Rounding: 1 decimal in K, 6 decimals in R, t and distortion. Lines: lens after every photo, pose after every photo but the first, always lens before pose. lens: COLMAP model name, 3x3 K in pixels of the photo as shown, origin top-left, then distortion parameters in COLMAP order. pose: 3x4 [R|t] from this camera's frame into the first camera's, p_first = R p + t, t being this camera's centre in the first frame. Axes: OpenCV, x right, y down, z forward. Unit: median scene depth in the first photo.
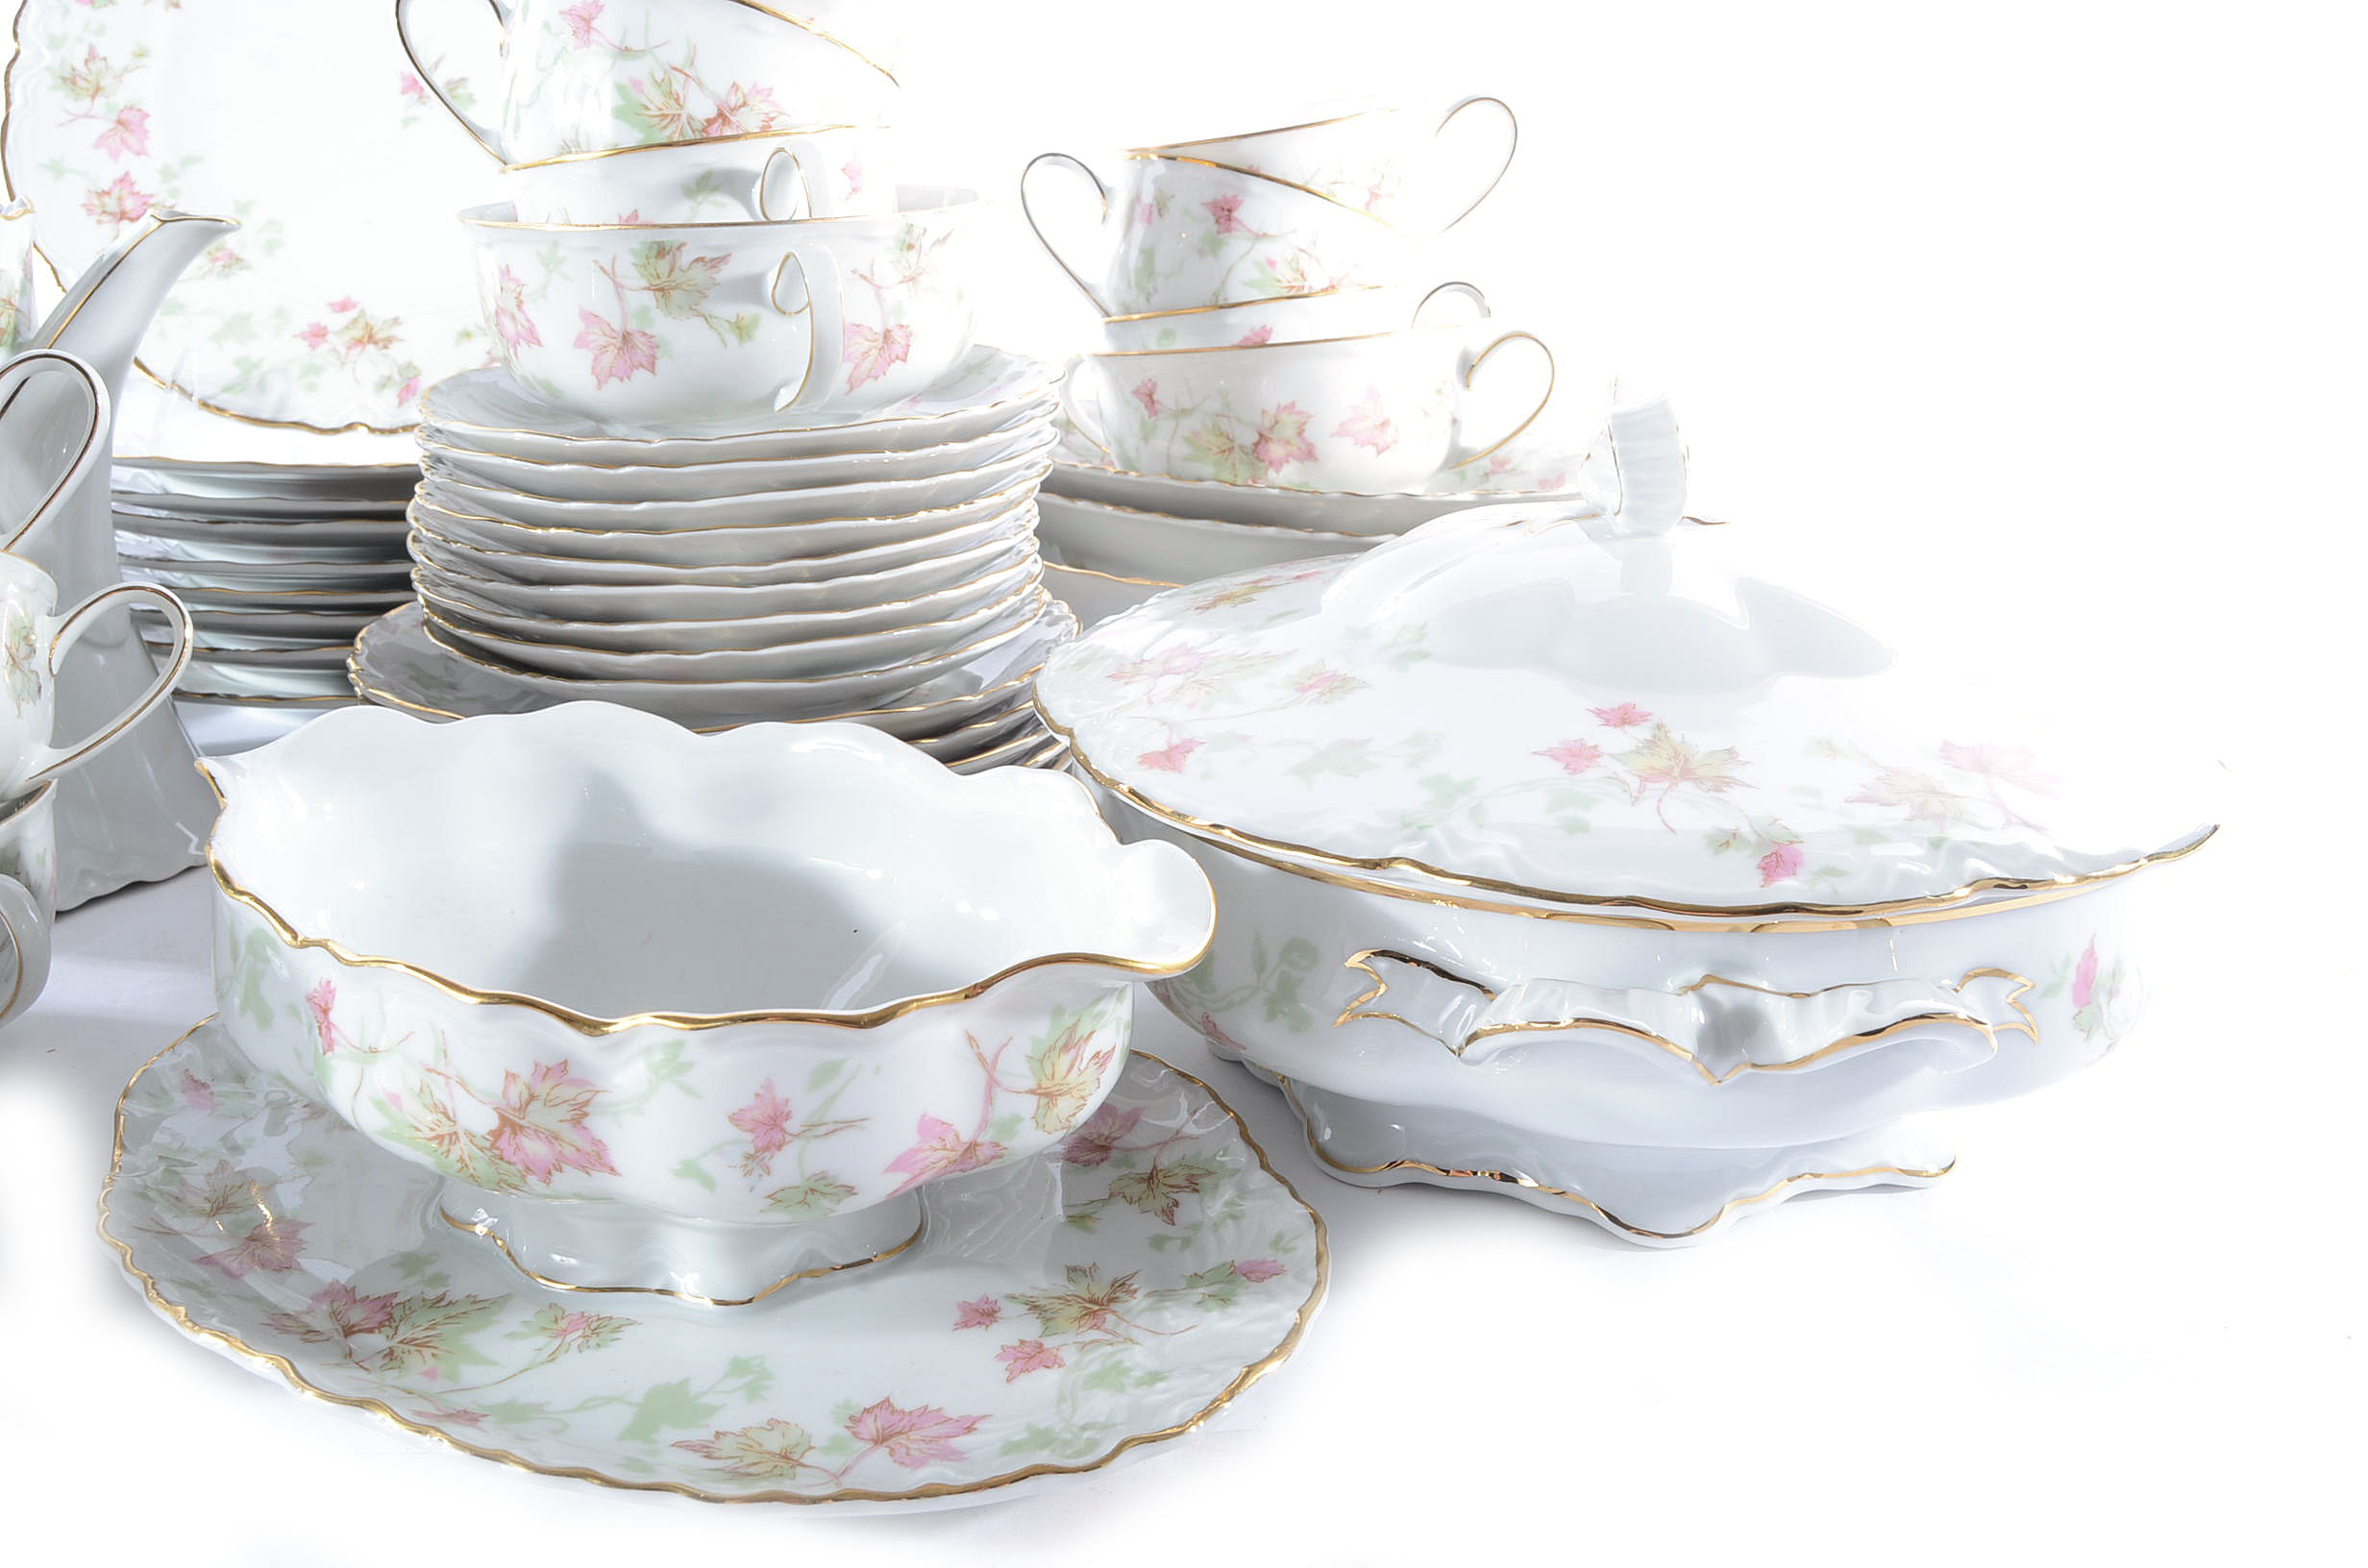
lens RADIAL K [[2111.4, 0, 1191.3], [0, 2111.4, 786.8], [0, 0, 1]] dist [-0.096107, 0.044365]
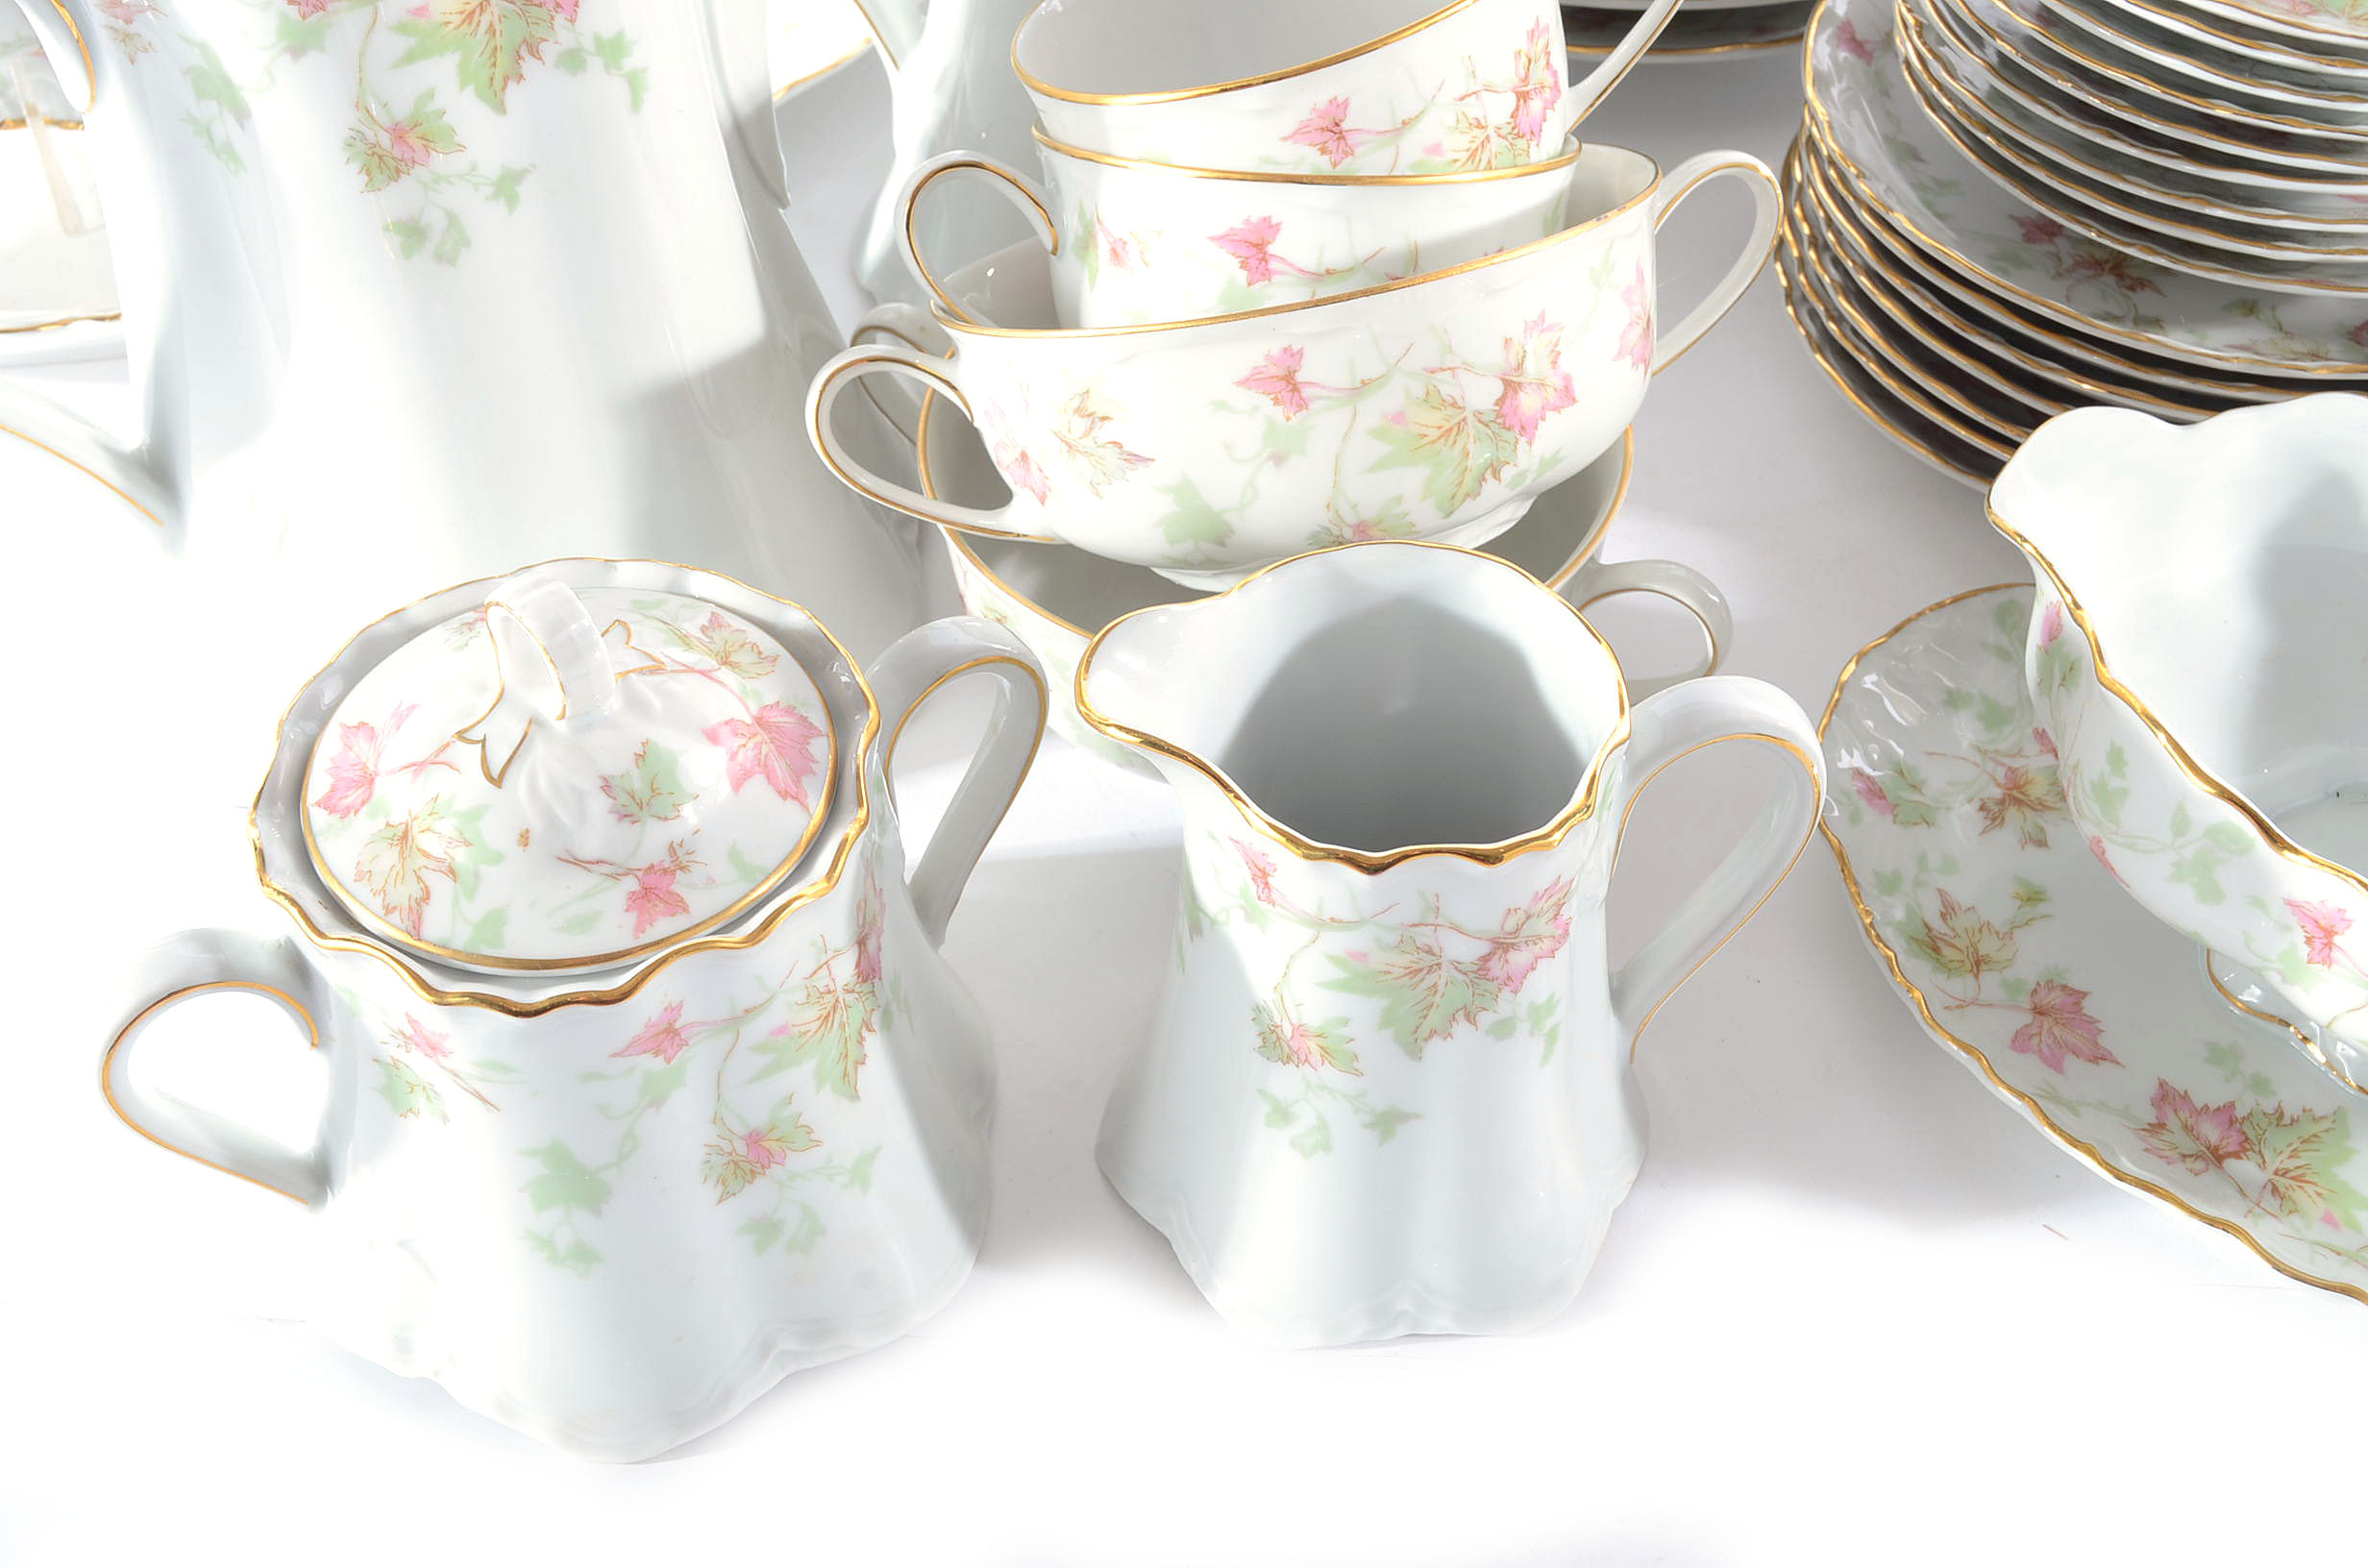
lens RADIAL K [[3023.8, 0, 1179.6], [0, 3023.8, 827.1], [0, 0, 1]] dist [-0.058893, 0.000000]
pose [[0.989368, 0.087080, -0.116483, -0.530077], [-0.022615, 0.883305, 0.468254, -0.398763], [0.143666, -0.460641, 0.875882, -0.216760]]
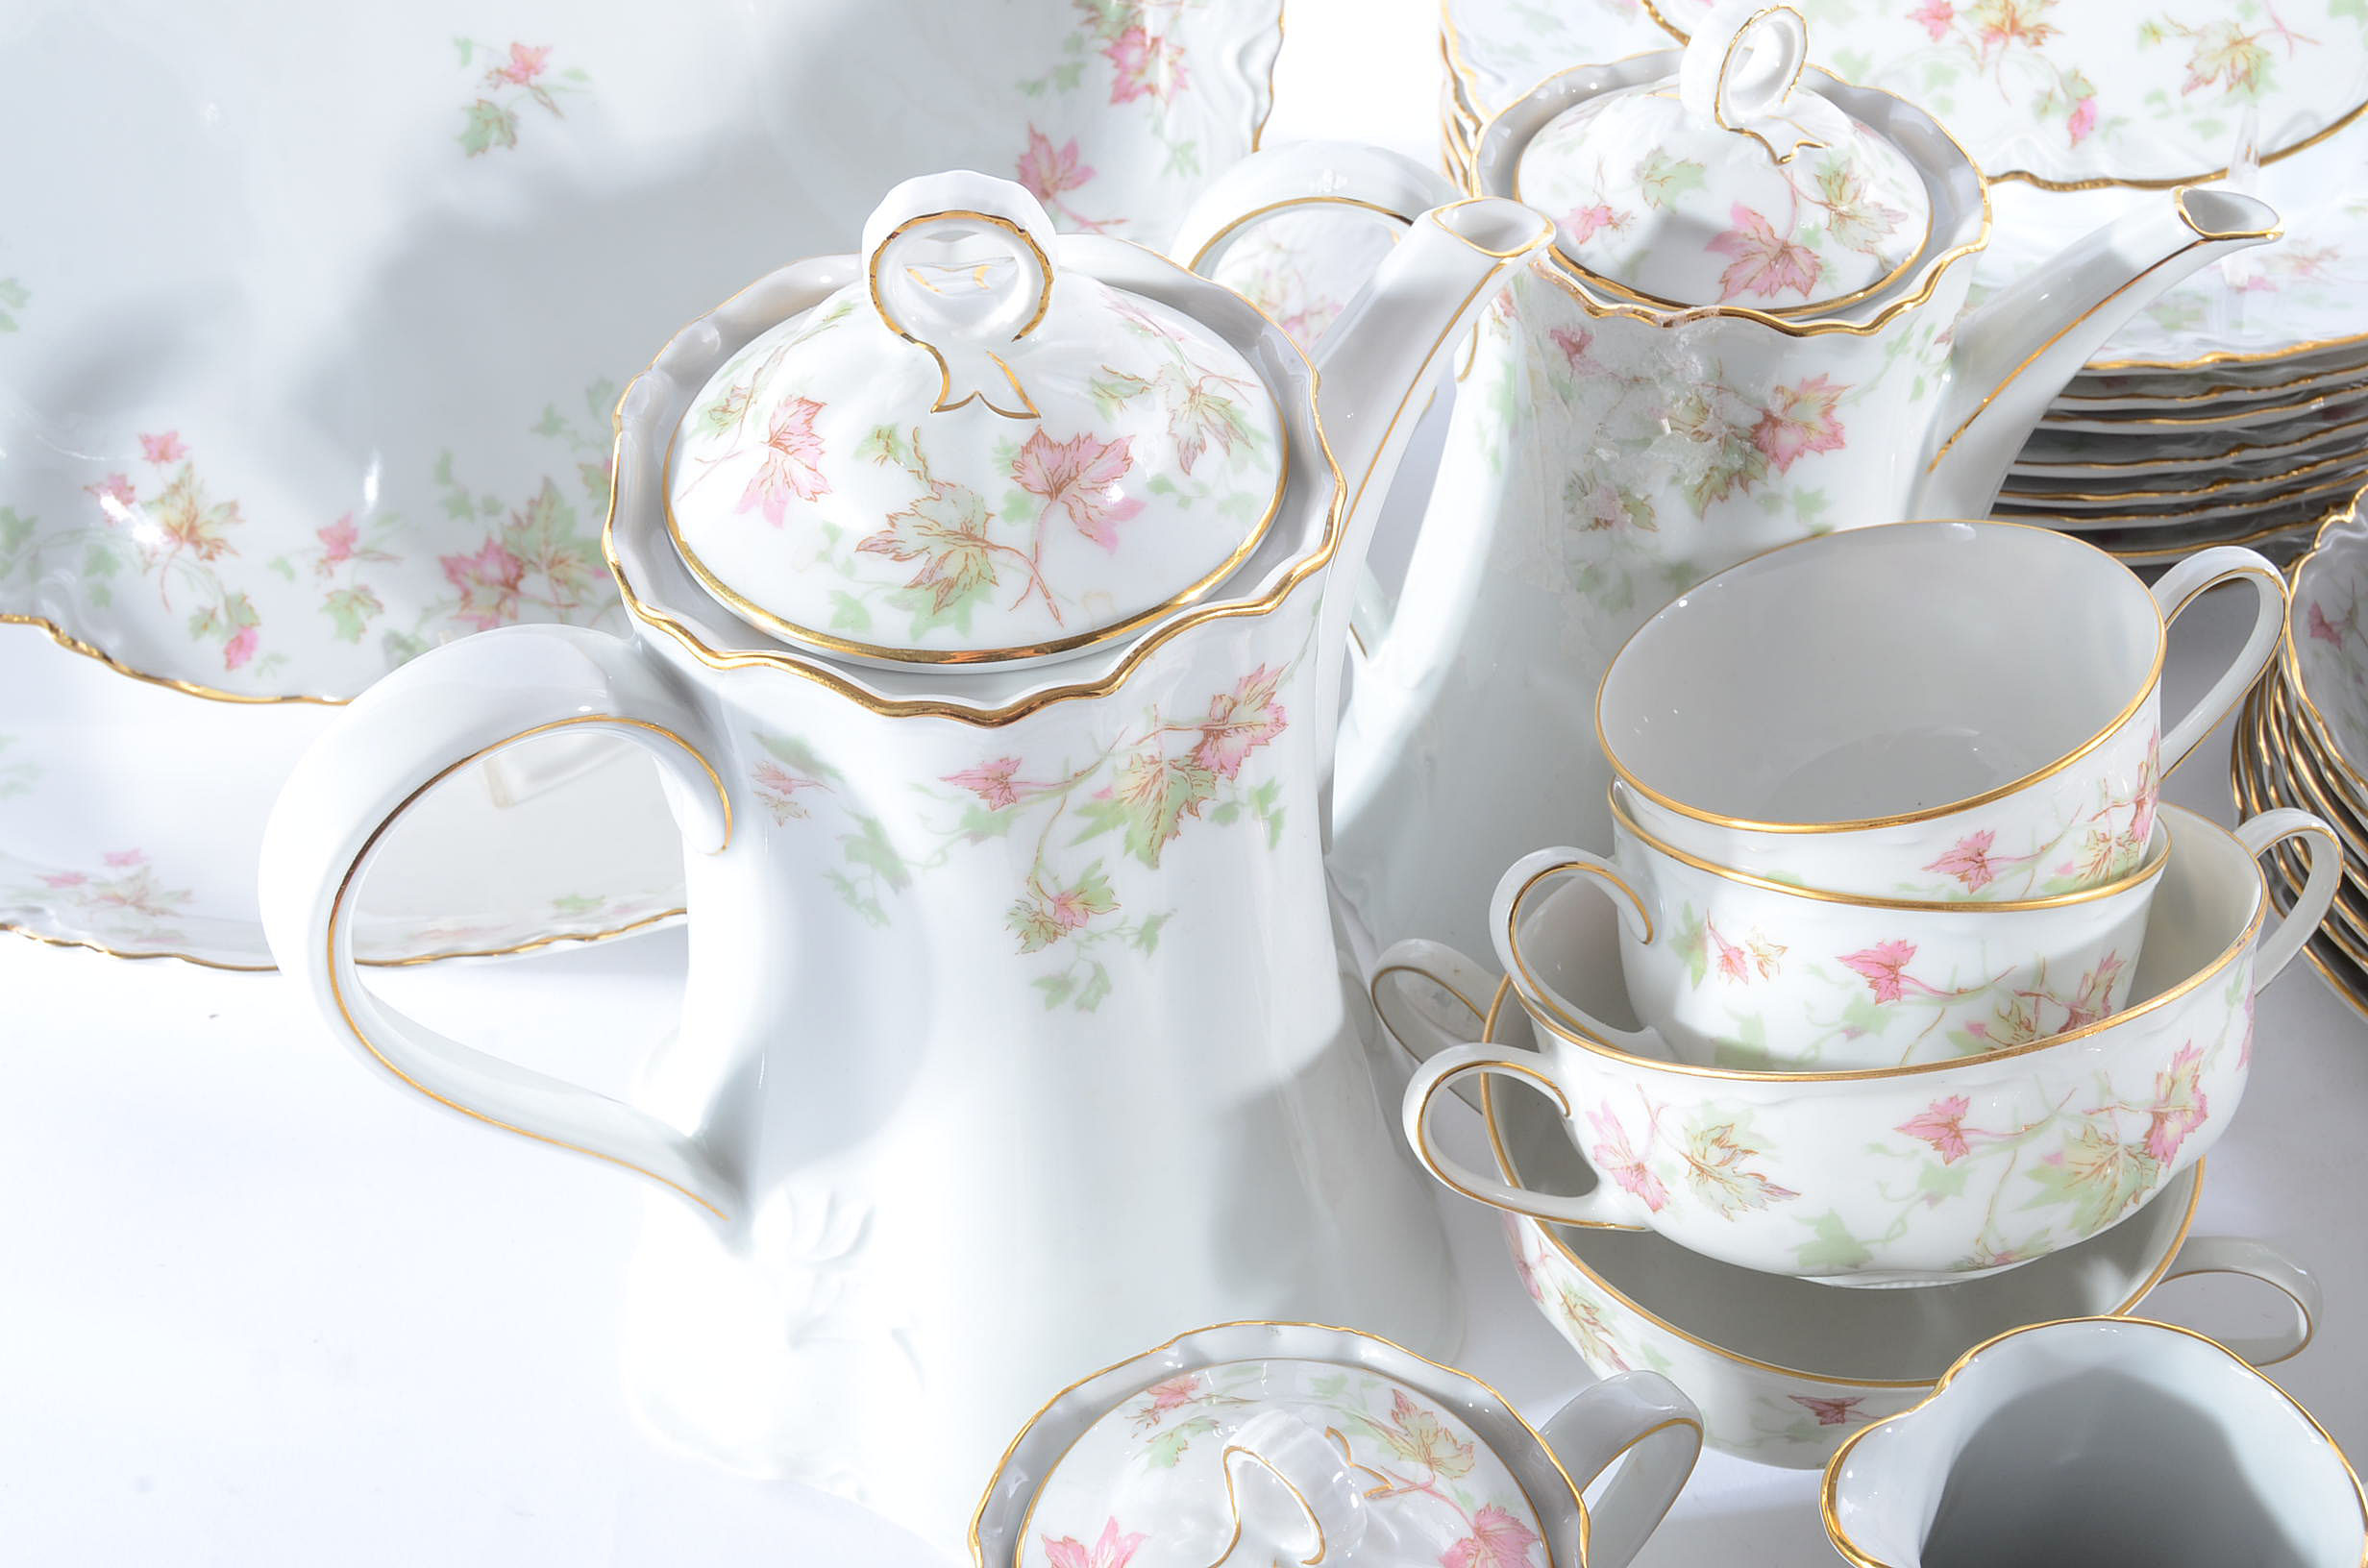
lens RADIAL K [[3023.8, 0, 1187.9], [0, 3023.8, 801.5], [0, 0, 1]] dist [-0.058893, 0.000000]
pose [[0.992565, 0.069961, -0.099598, -0.784403], [-0.021387, 0.905813, 0.423137, -0.573288], [0.119820, -0.417861, 0.900575, -0.141181]]
